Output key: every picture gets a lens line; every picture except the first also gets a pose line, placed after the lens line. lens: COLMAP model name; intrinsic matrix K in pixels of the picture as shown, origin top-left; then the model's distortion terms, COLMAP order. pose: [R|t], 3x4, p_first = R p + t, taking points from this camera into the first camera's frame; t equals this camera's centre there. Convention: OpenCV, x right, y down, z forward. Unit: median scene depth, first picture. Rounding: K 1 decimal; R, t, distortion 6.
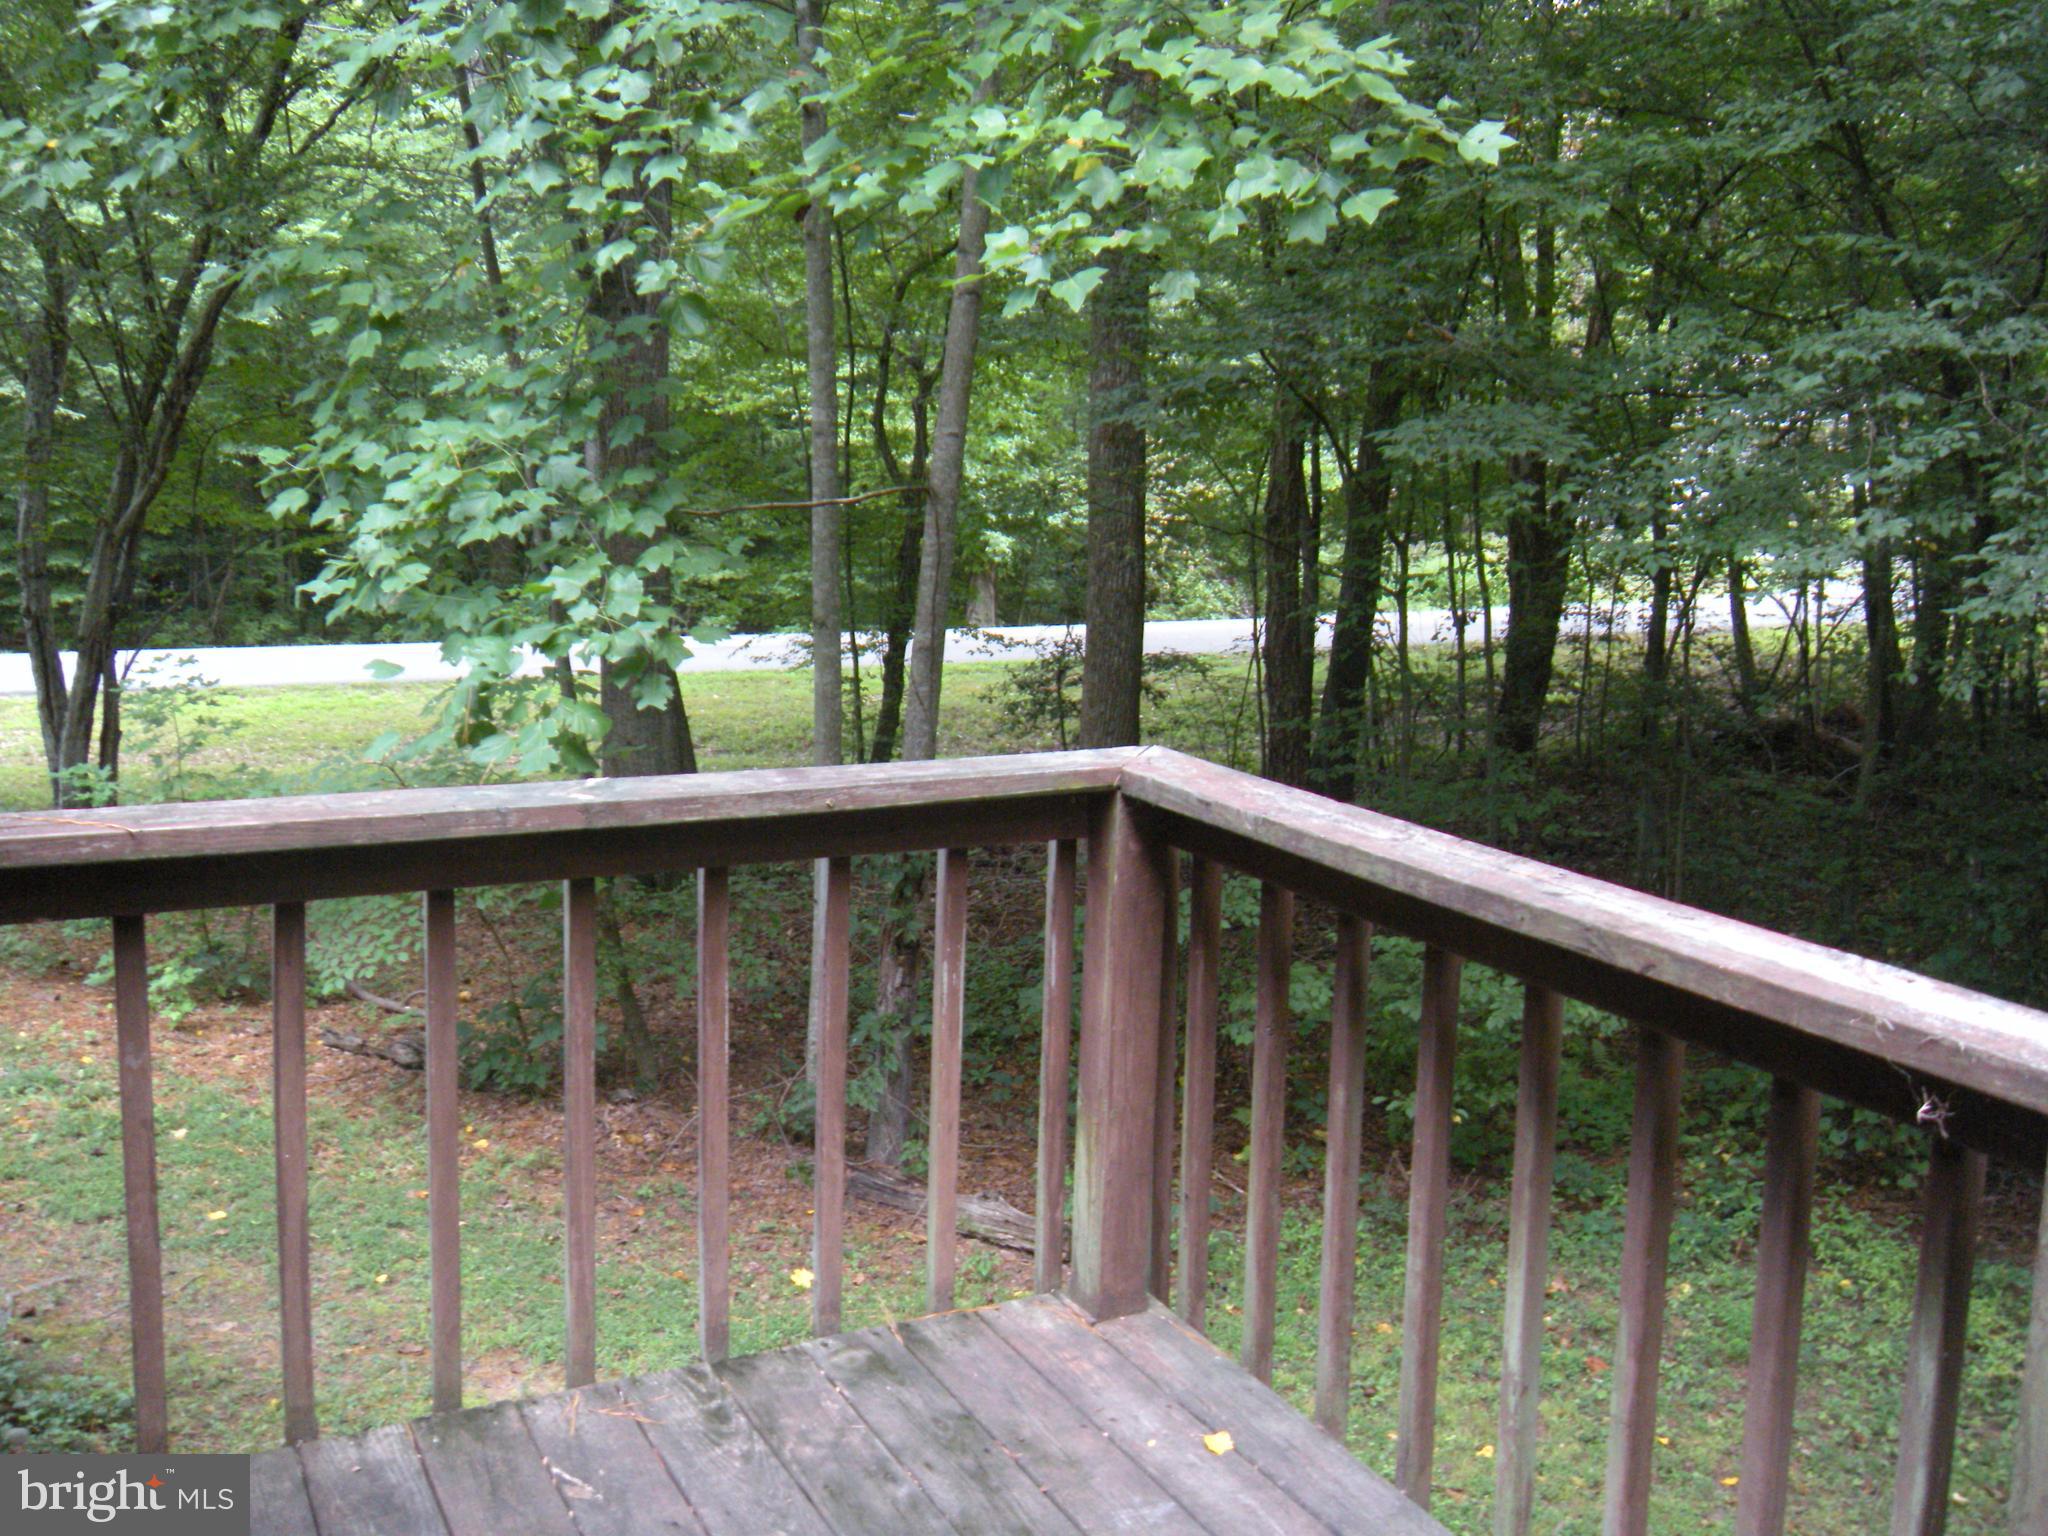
lens RADIAL K [[1987.4, 0, 1020.4], [0, 1987.4, 770.6], [0, 0, 1]] dist [0.022337, 0.000000]
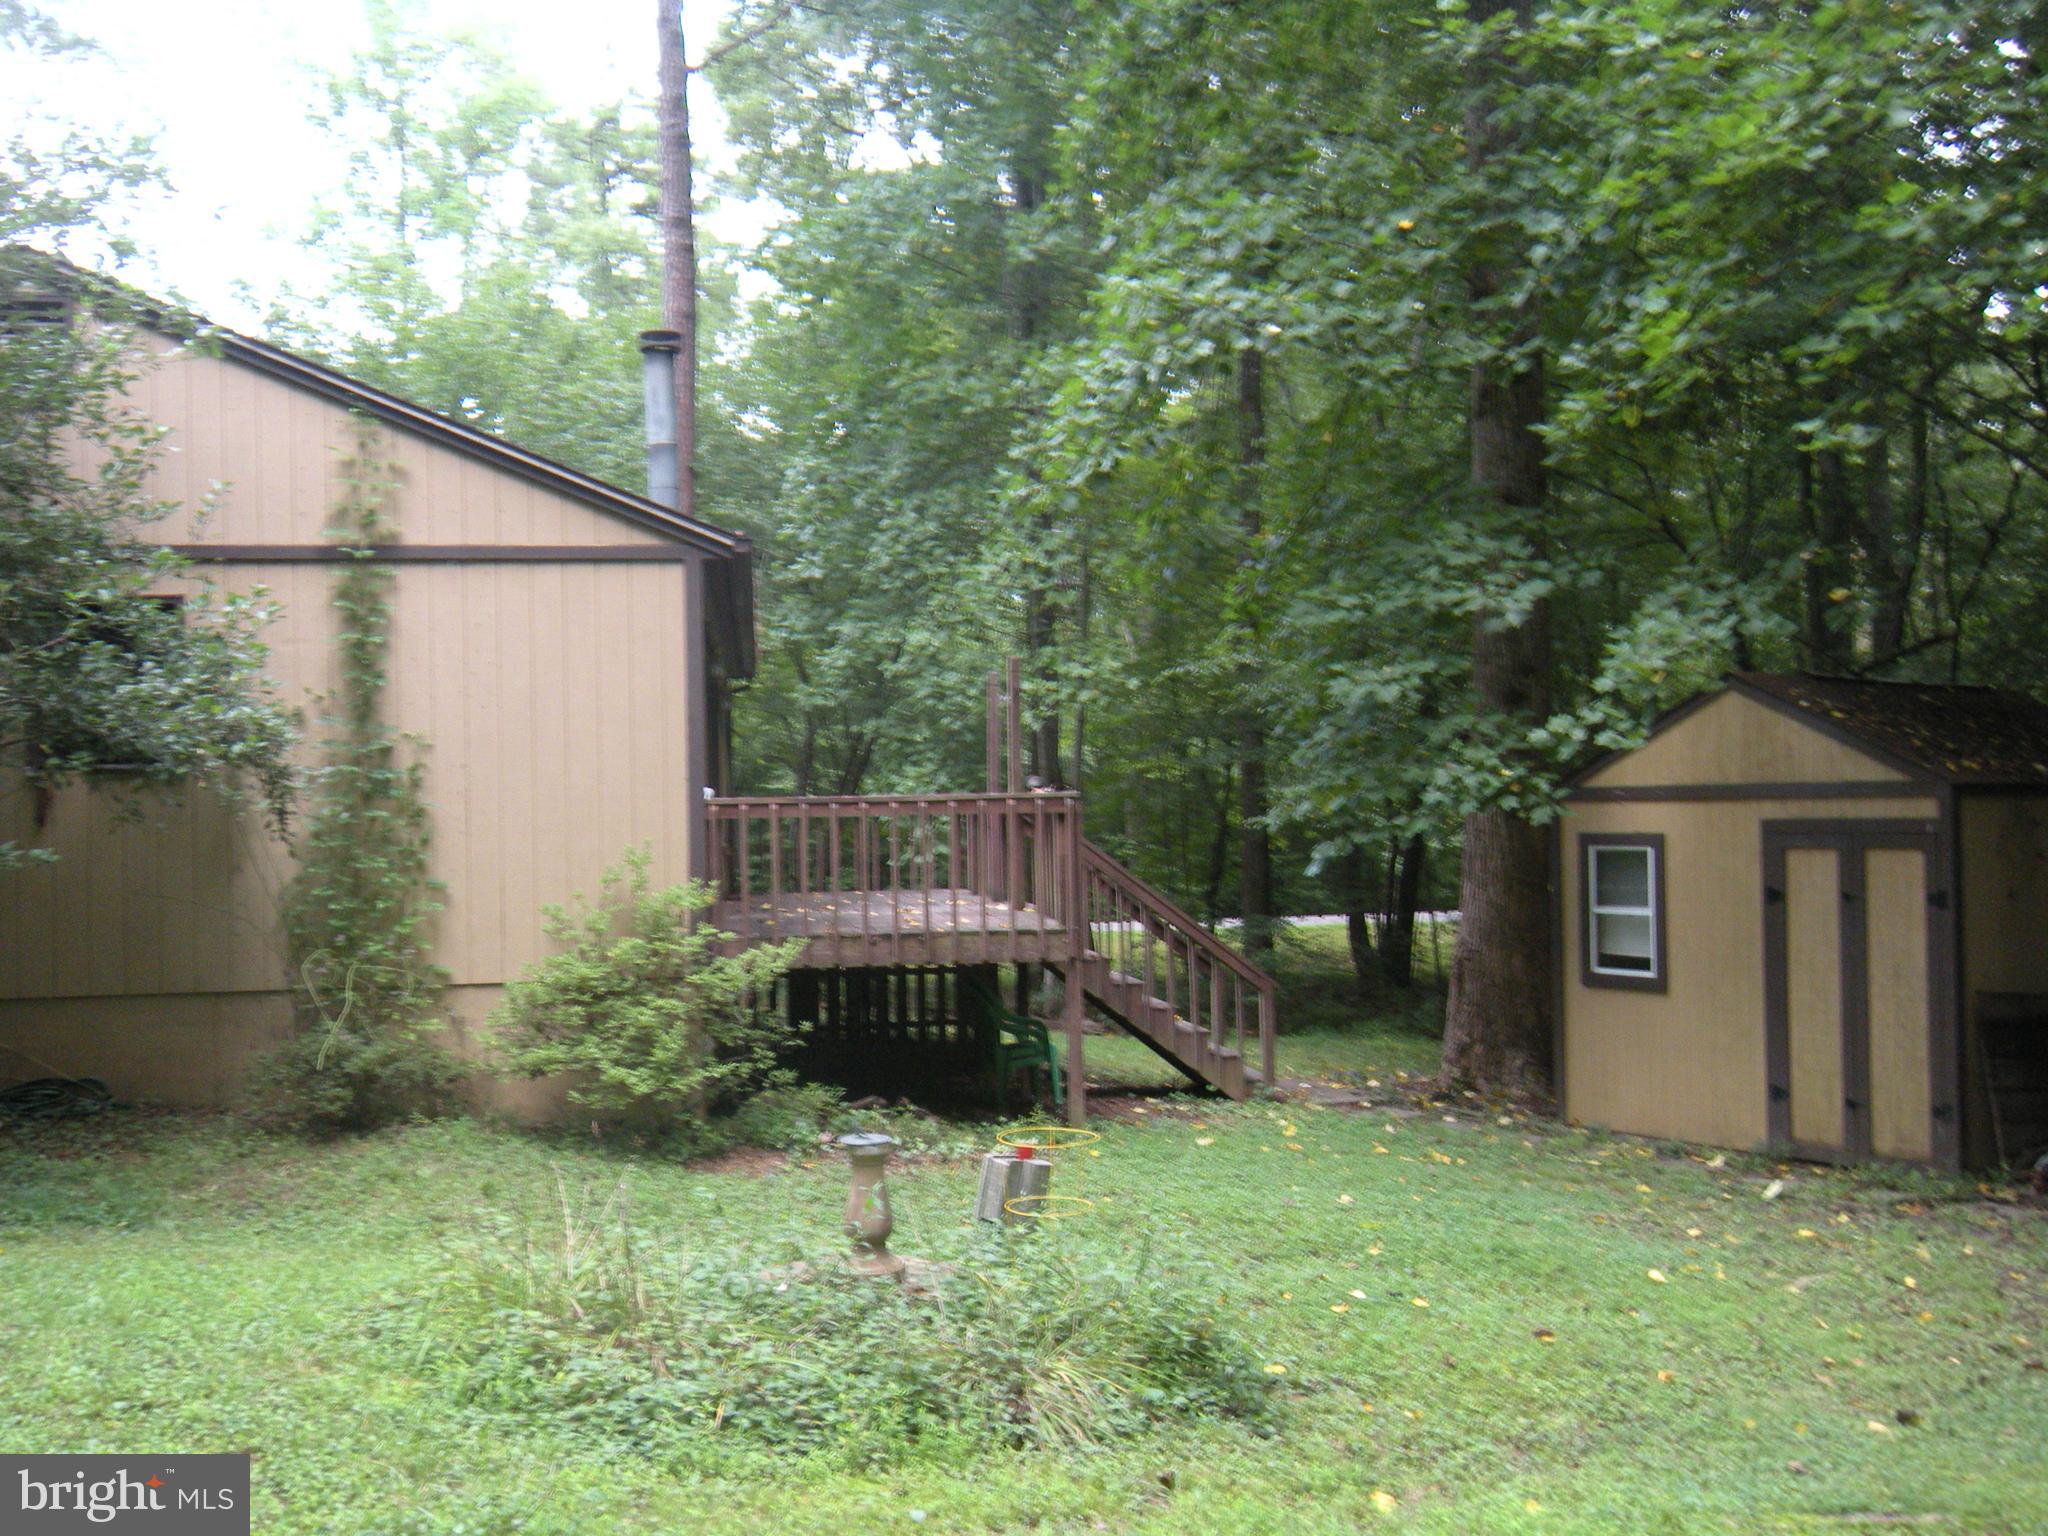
lens RADIAL K [[1987.4, 0, 1028.5], [0, 1987.4, 775.4], [0, 0, 1]] dist [0.022337, 0.000000]
pose [[0.945010, -0.055159, -0.322358, 0.972170], [-0.005743, 0.982724, -0.184989, 0.455802], [0.326992, 0.176668, 0.928367, -2.053874]]
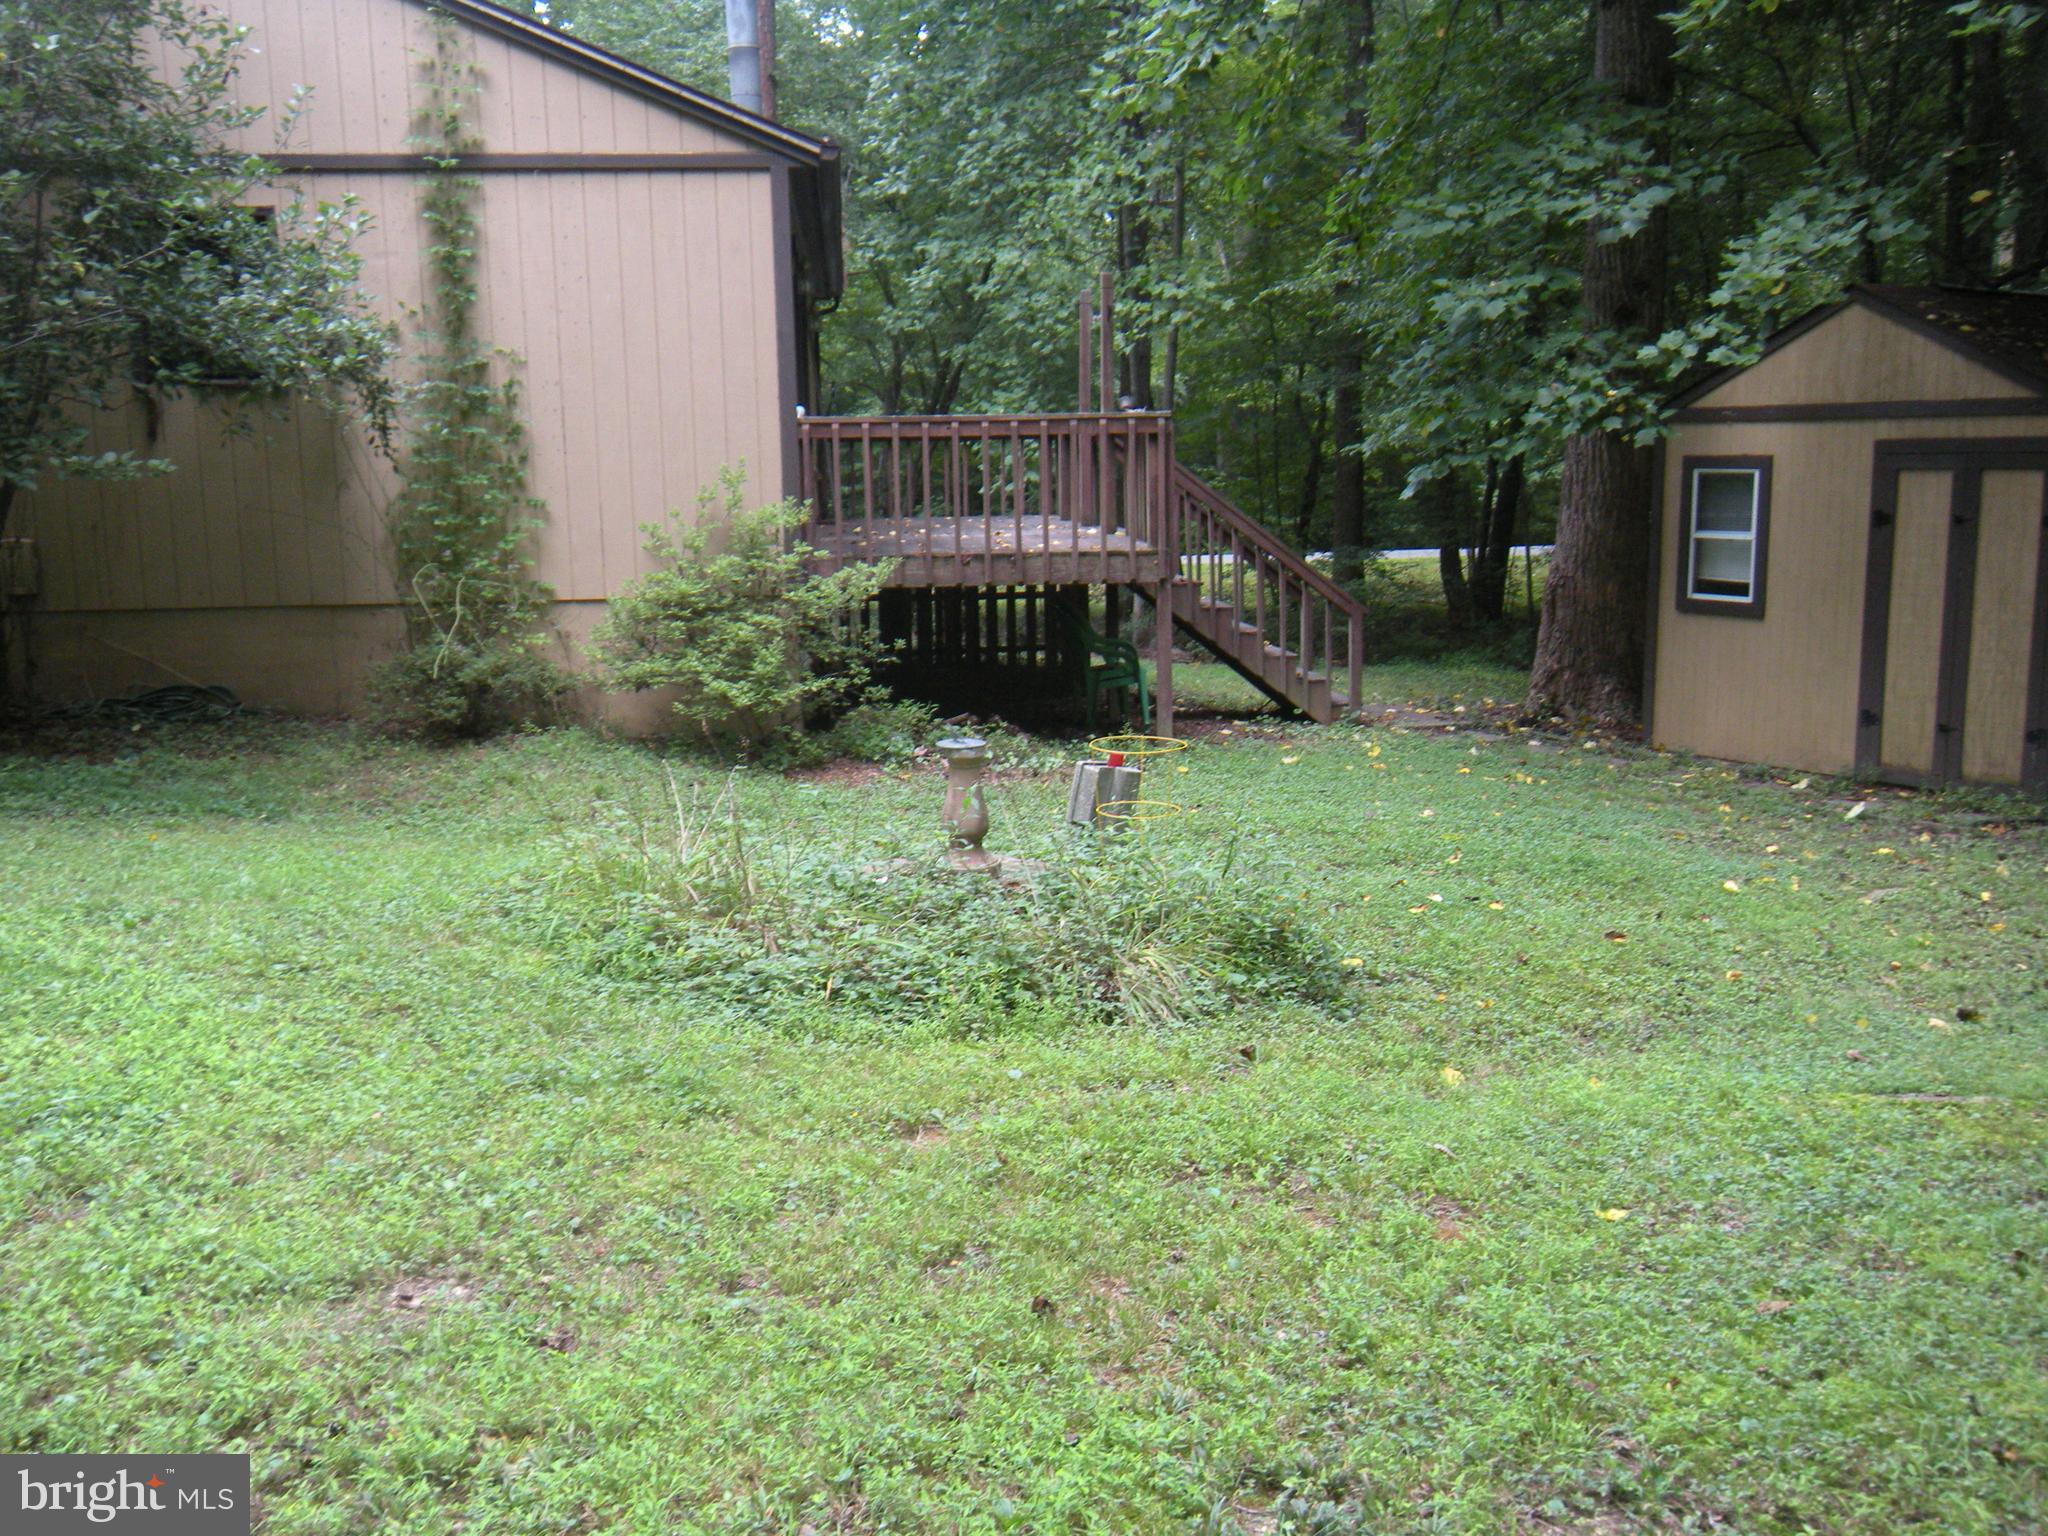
lens RADIAL K [[1987.4, 0, 1010.3], [0, 1987.4, 776.7], [0, 0, 1]] dist [0.022337, 0.000000]
pose [[0.926623, 0.014903, -0.375695, 0.973930], [-0.016620, 0.999861, -0.001331, 0.466033], [0.375623, 0.007478, 0.926742, -2.064716]]
